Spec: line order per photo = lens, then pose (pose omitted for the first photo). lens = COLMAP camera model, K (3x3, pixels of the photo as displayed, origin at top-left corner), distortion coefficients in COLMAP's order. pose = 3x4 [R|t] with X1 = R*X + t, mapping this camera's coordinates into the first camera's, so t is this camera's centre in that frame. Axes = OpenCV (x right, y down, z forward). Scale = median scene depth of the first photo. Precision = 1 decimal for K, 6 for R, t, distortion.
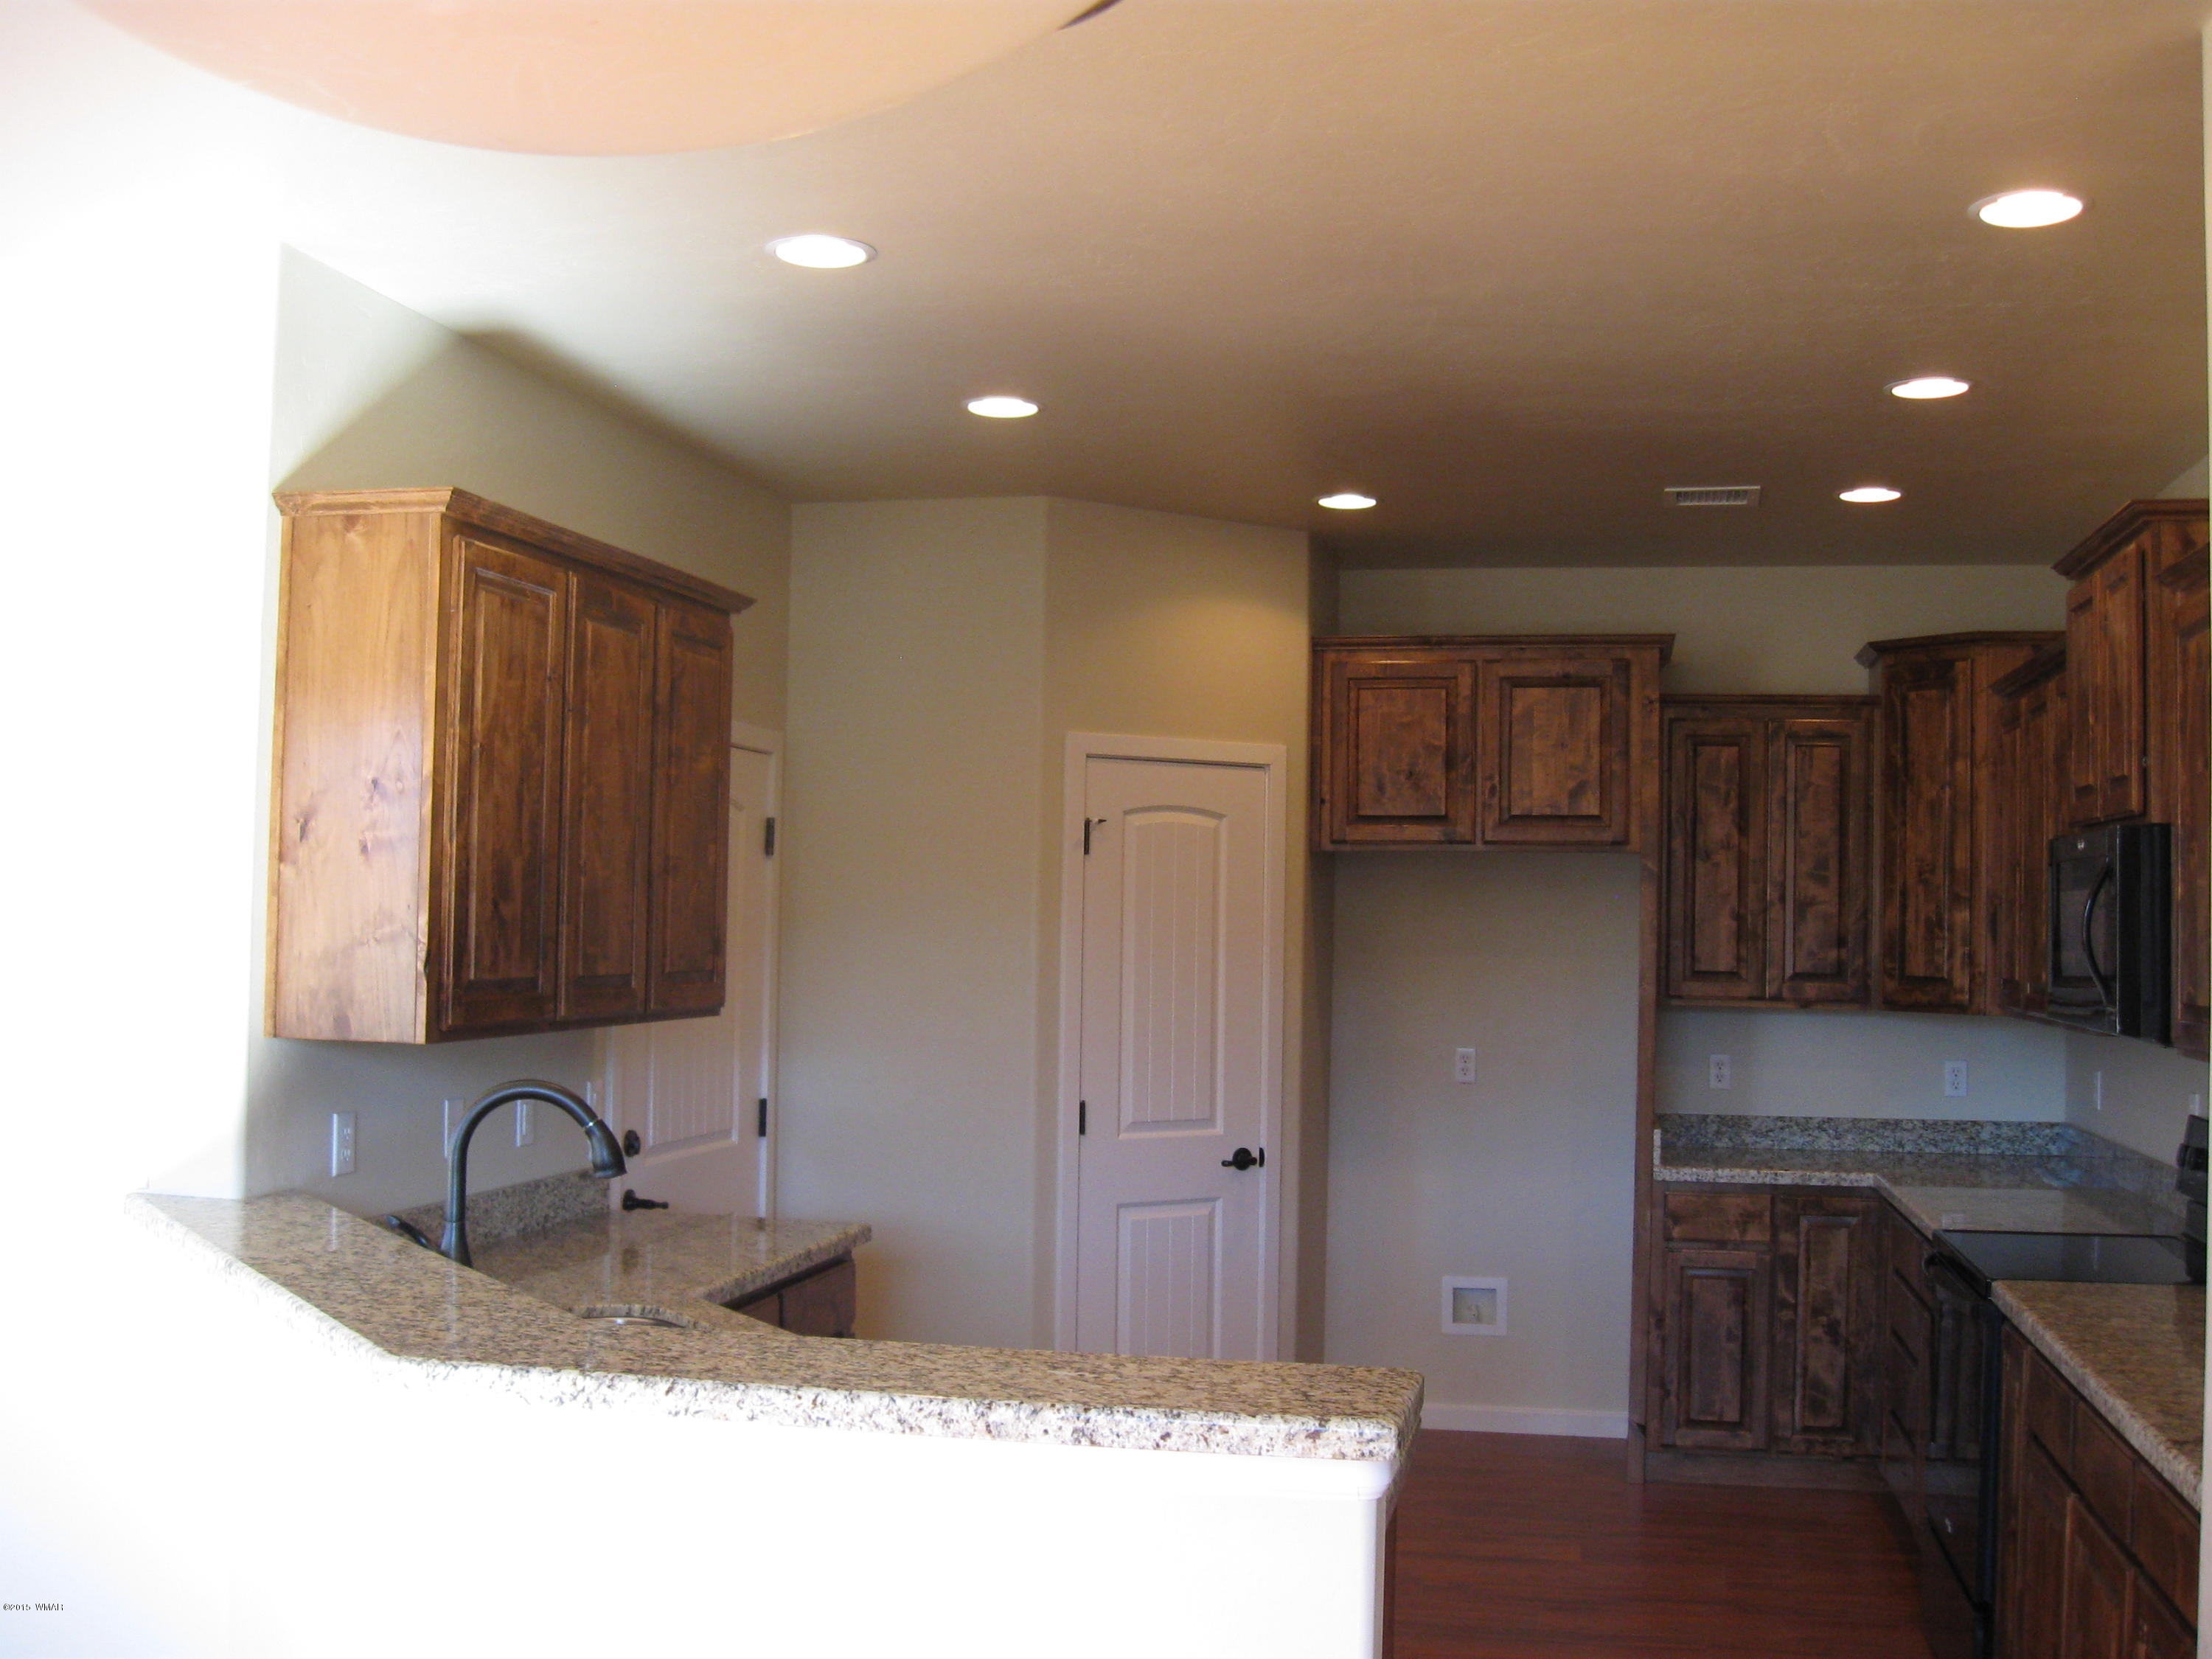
lens RADIAL K [[2273.7, 0, 1138.8], [0, 2273.7, 830.4], [0, 0, 1]] dist [-0.137736, 0.057772]
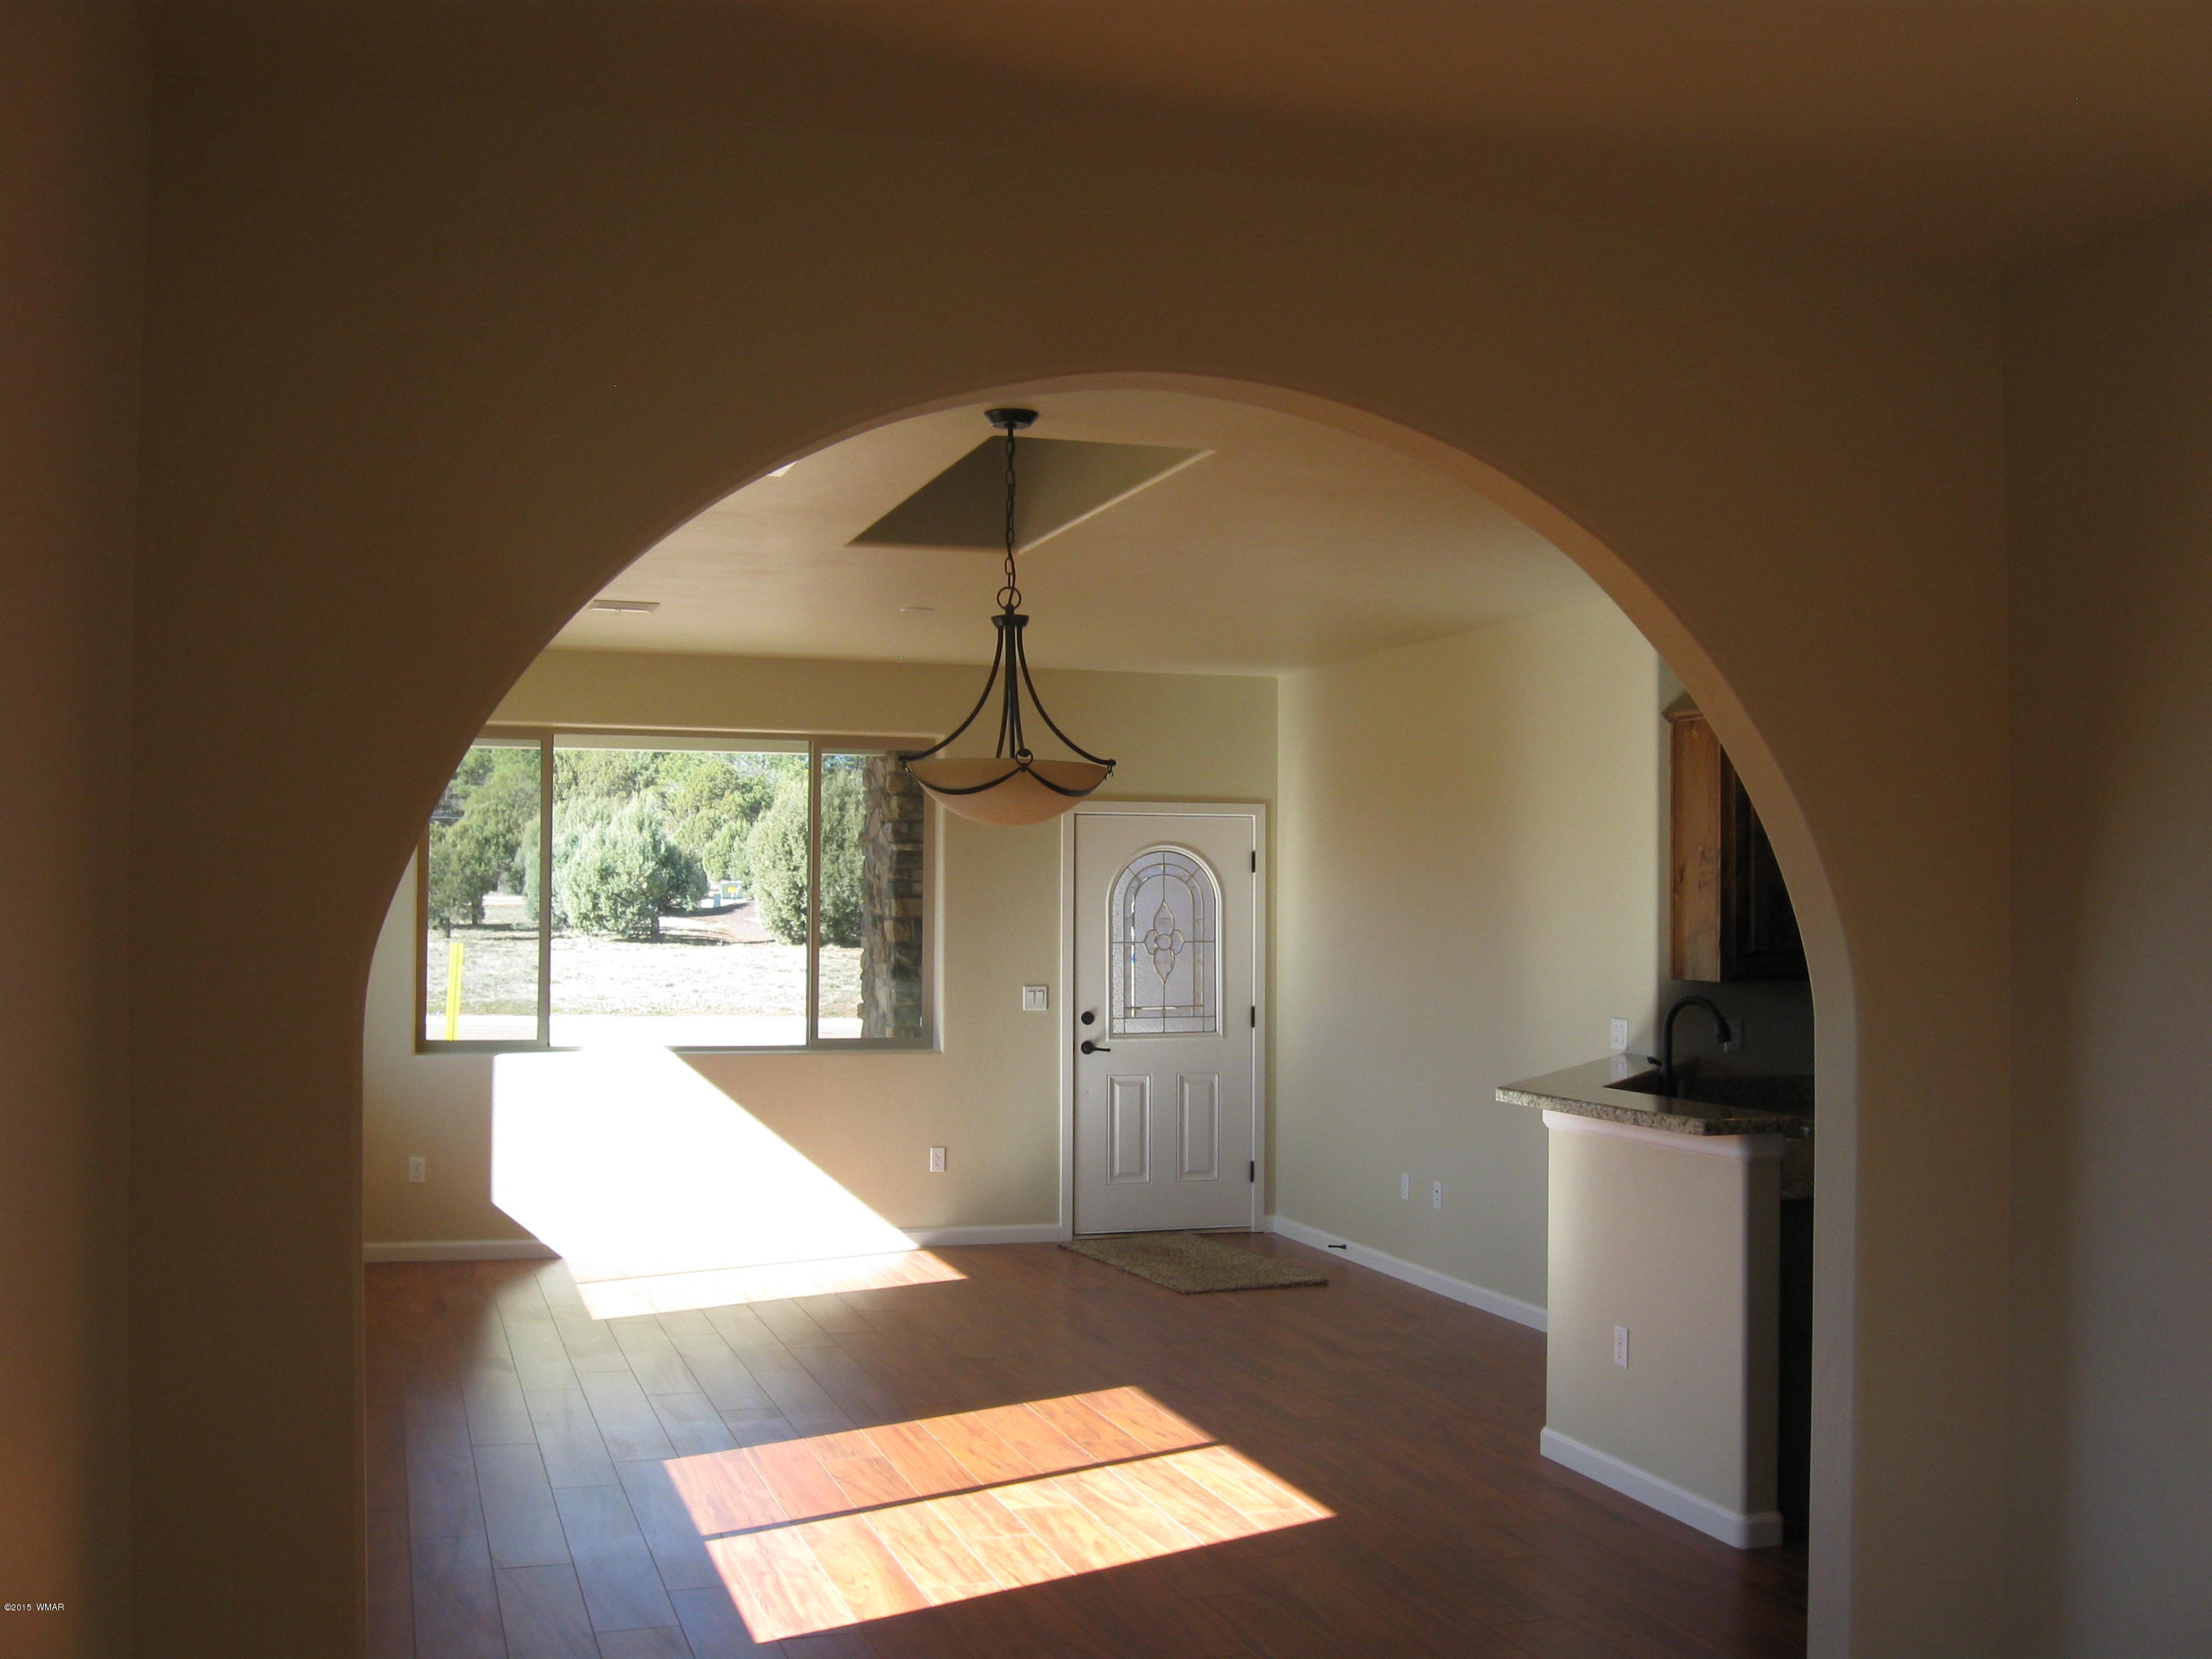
lens RADIAL K [[2273.7, 0, 1138.8], [0, 2273.7, 830.4], [0, 0, 1]] dist [-0.137736, 0.057772]
pose [[0.506546, -0.037997, -0.861375, 0.676179], [0.034304, 0.999126, -0.023900, -0.006084], [0.861530, -0.017442, 0.507406, -0.275705]]
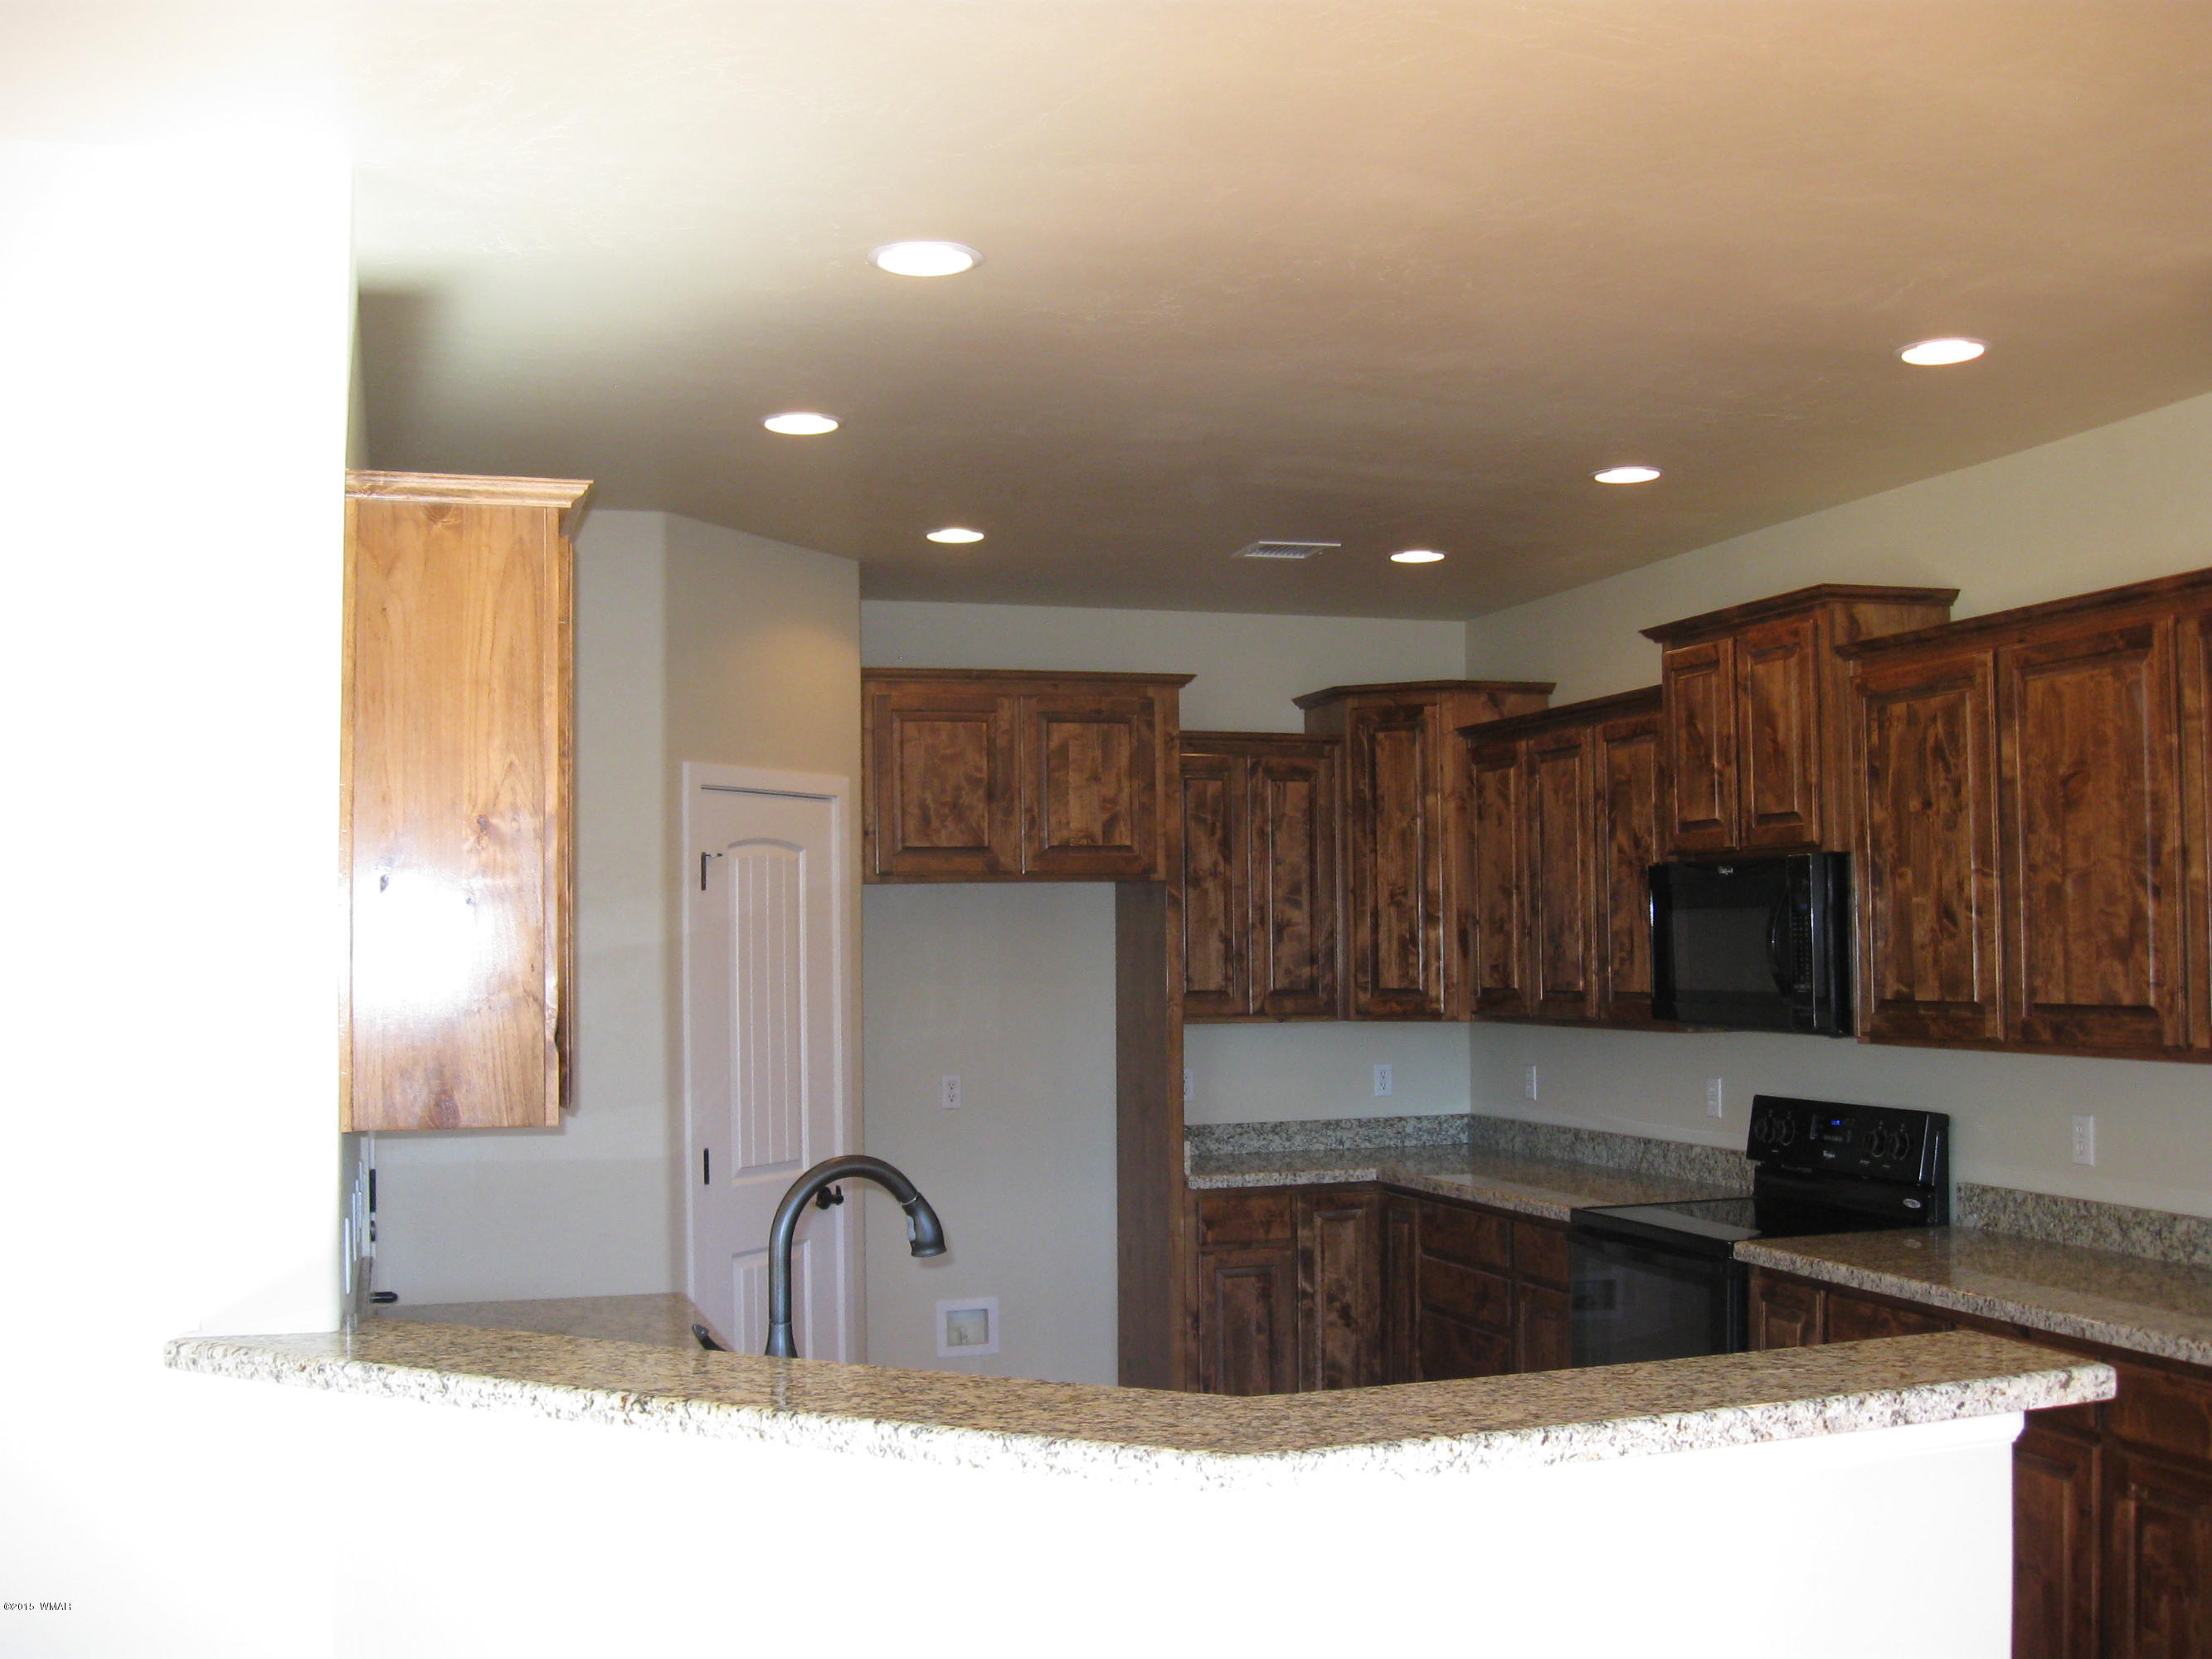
lens RADIAL K [[2273.8, 0, 1138.8], [0, 2273.8, 830.4], [0, 0, 1]] dist [-0.137736, 0.057772]
pose [[0.870416, -0.002767, 0.492309, -0.318627], [0.007587, 0.999941, -0.007794, -0.005611], [-0.492259, 0.010519, 0.870385, 0.080620]]
